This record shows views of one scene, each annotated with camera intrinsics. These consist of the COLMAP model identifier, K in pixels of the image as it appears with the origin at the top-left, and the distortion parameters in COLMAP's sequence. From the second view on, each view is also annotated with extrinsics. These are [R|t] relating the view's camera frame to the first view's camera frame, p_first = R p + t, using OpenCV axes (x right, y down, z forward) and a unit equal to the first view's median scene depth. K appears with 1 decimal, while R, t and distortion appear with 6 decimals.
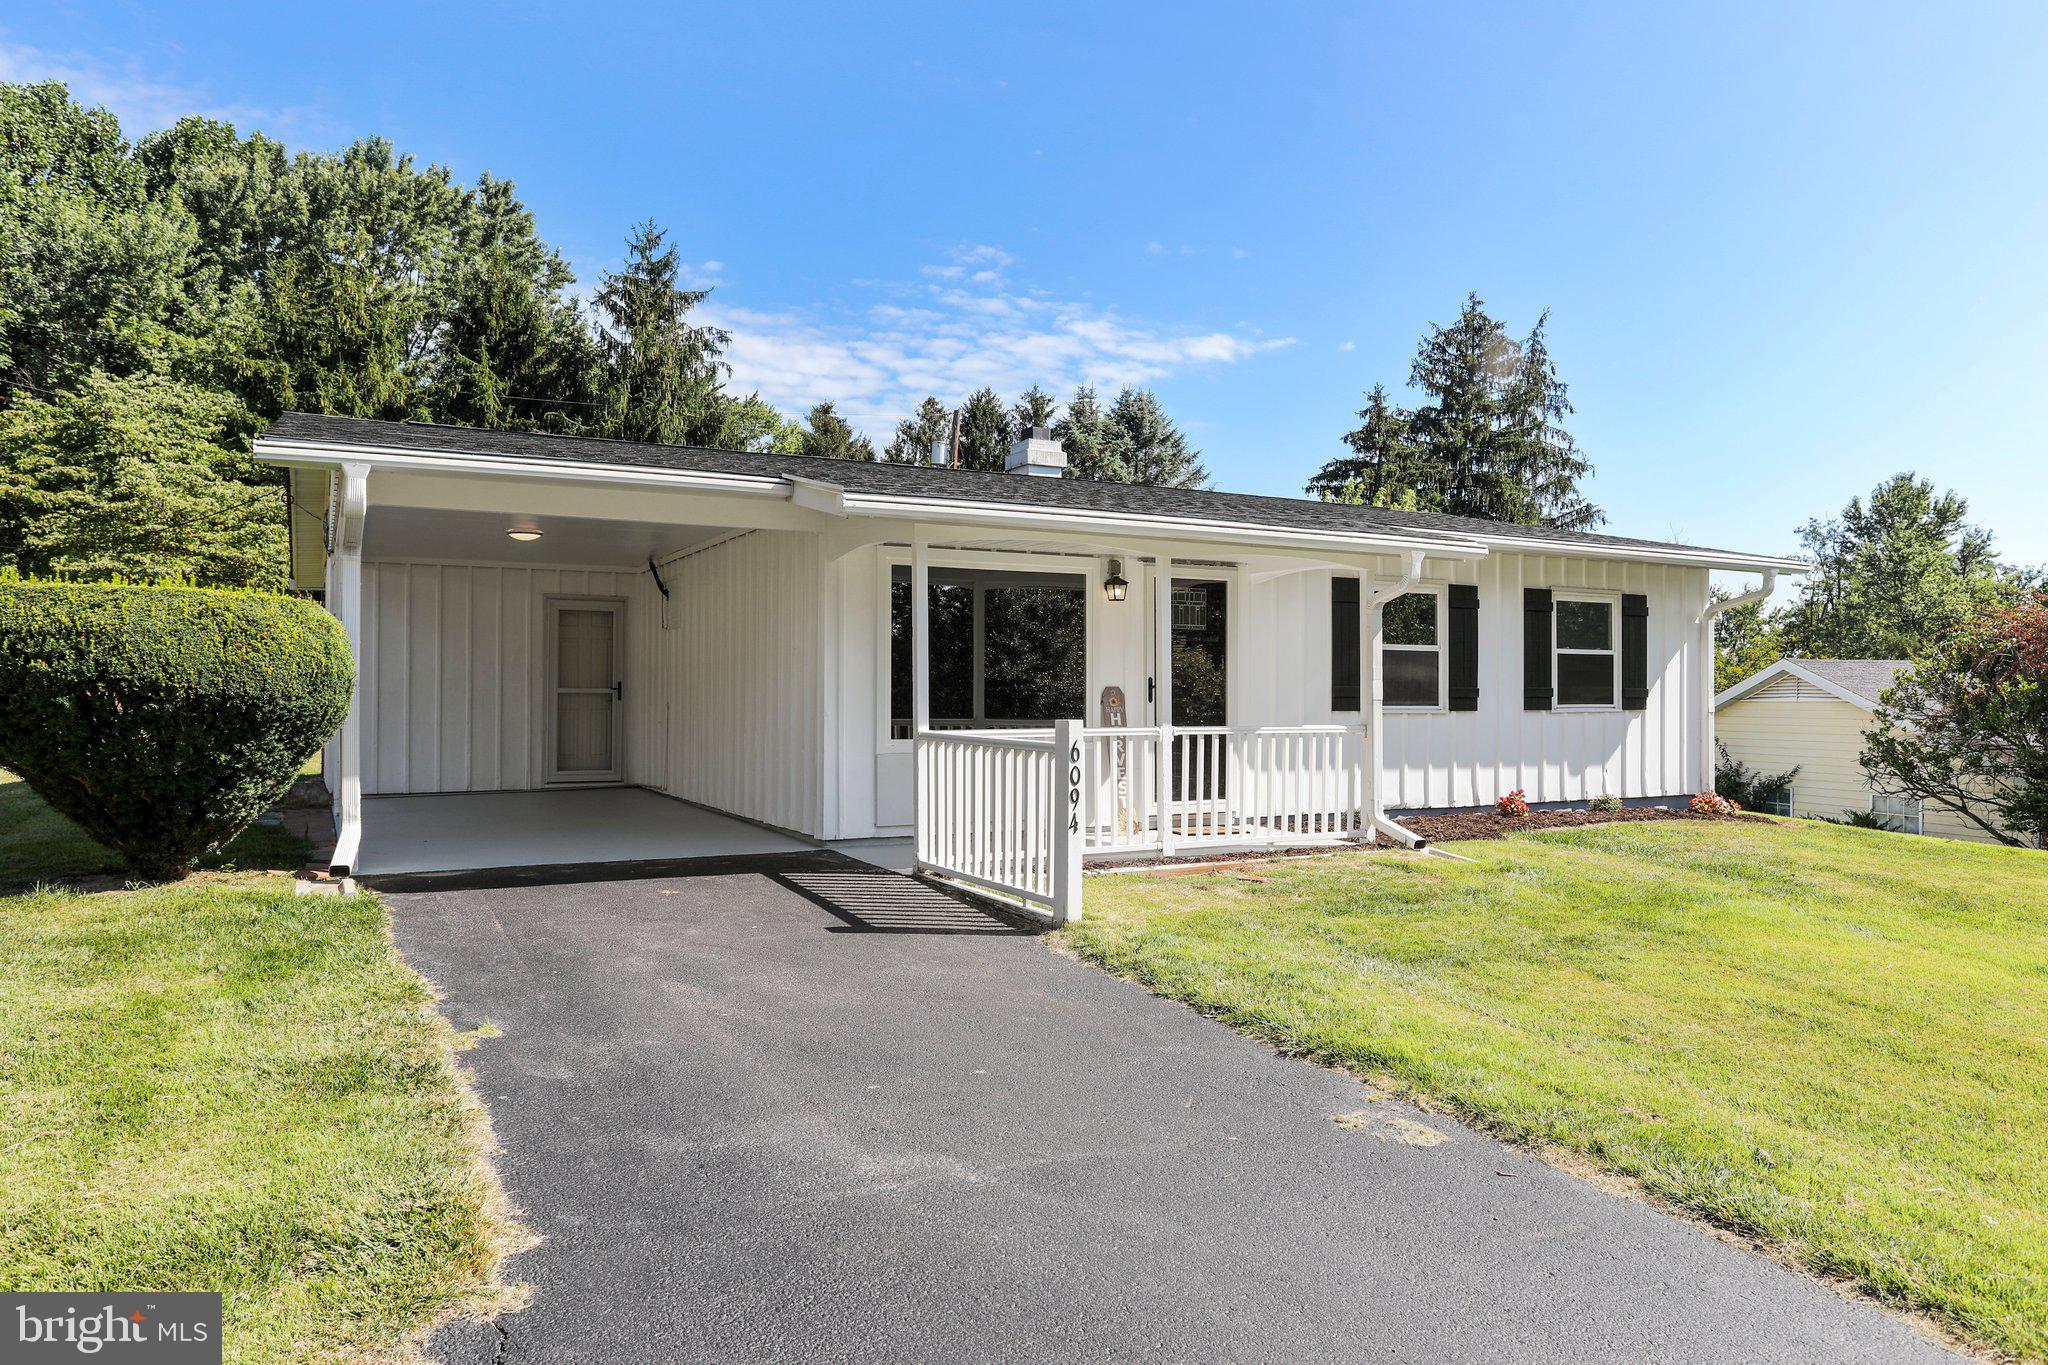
lens RADIAL K [[1444.9, 0, 1025.6], [0, 1444.9, 682.6], [0, 0, 1]] dist [0.000316, 0.000037]
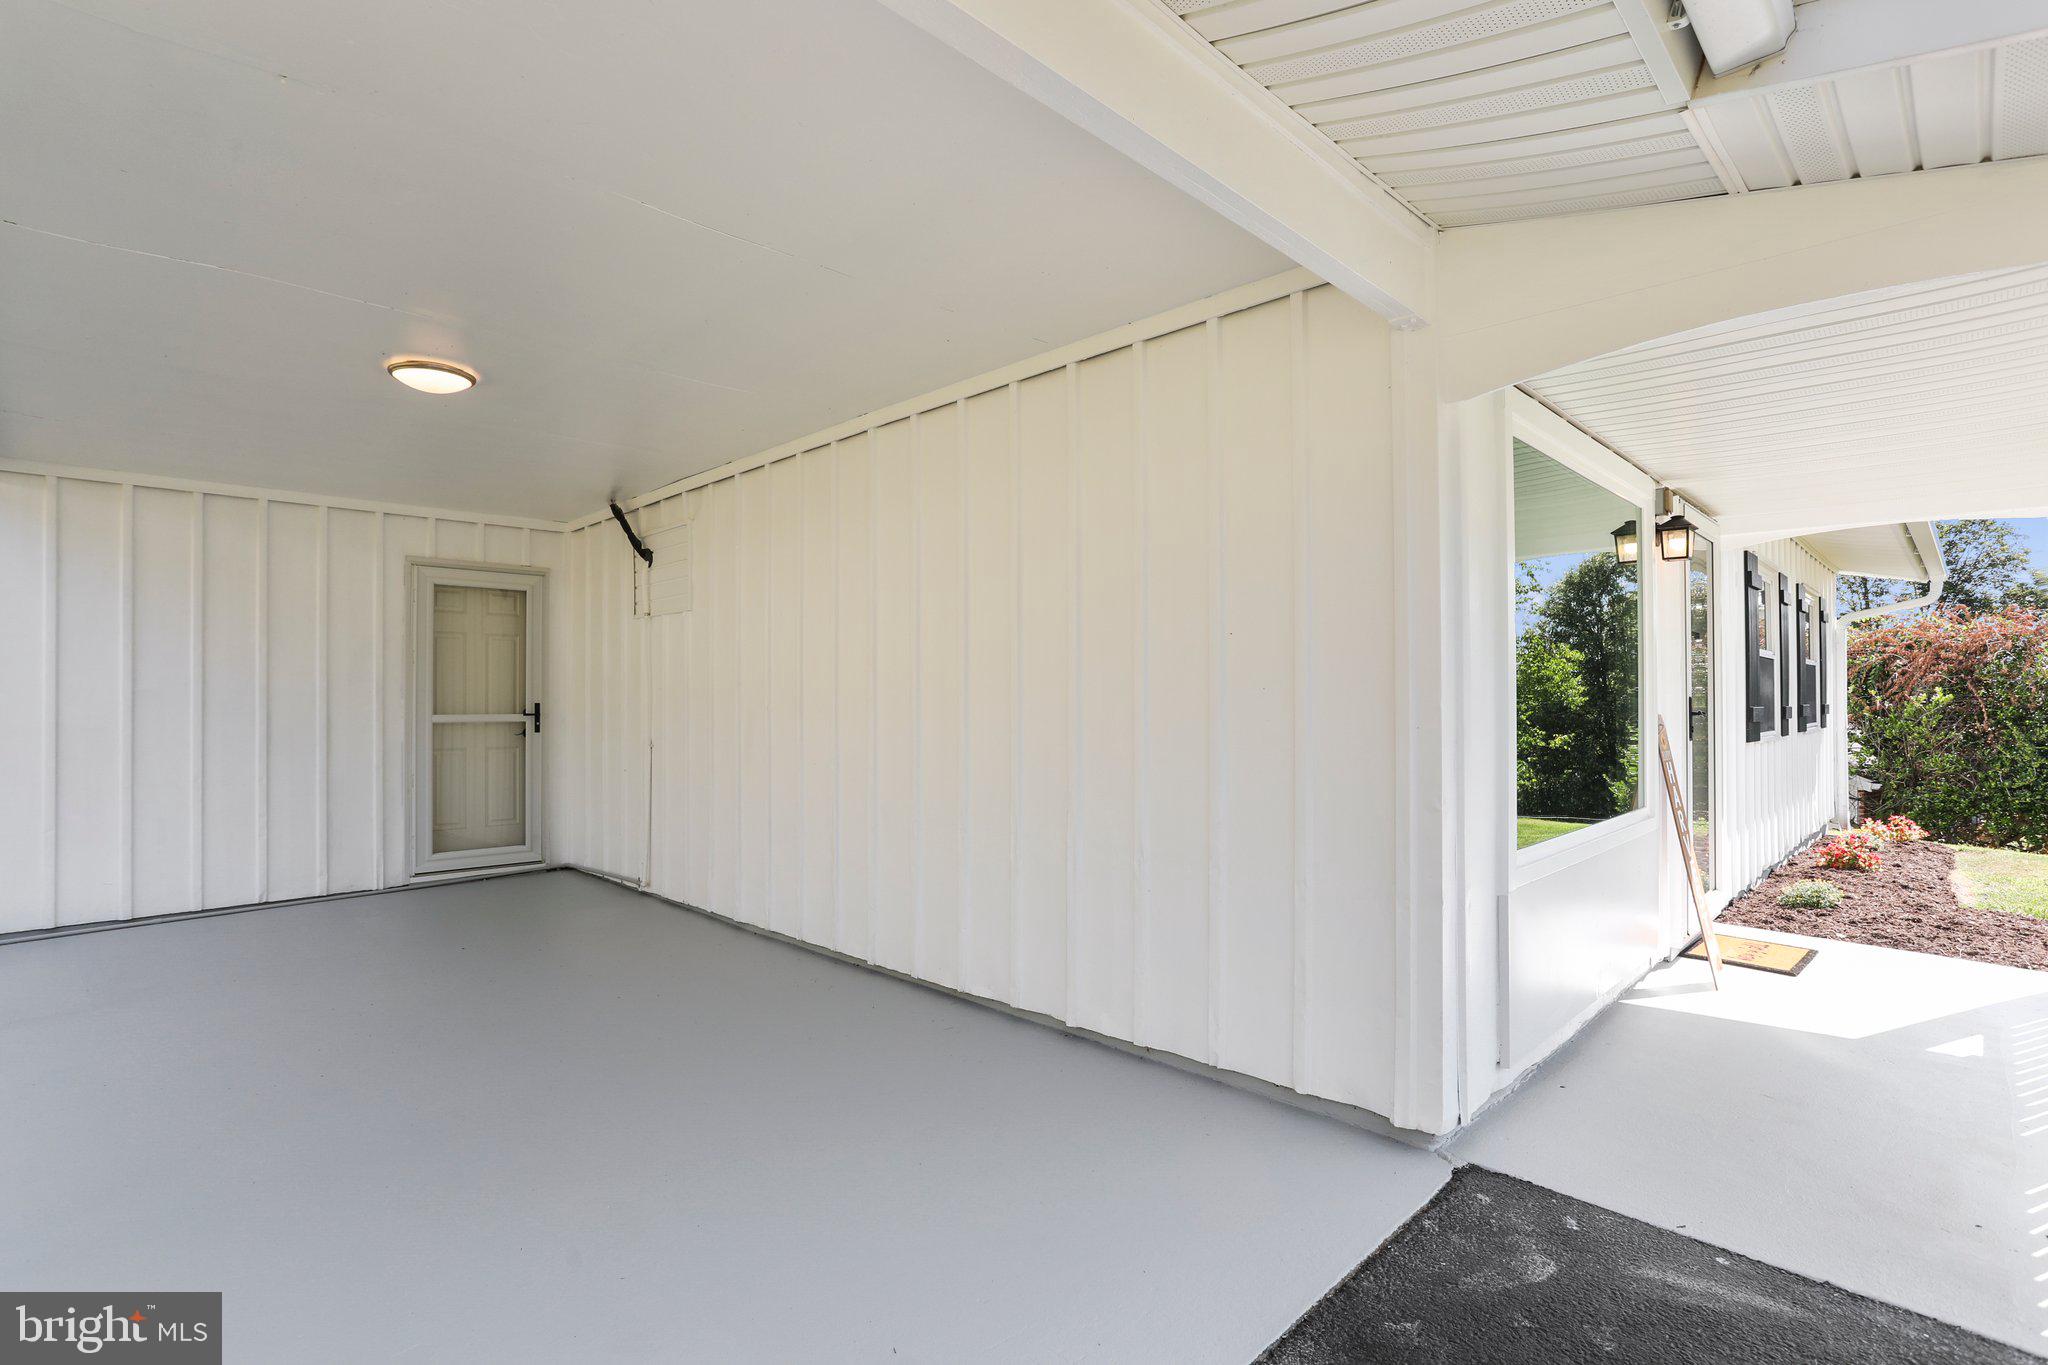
lens RADIAL K [[986.5, 0, 1026.1], [0, 986.5, 693.9], [0, 0, 1]] dist [-0.036072, 0.007466]
pose [[0.948873, -0.007505, 0.315568, -0.228677], [0.006143, 0.999967, 0.005312, -0.005969], [-0.315597, -0.003101, 0.948888, 0.567377]]
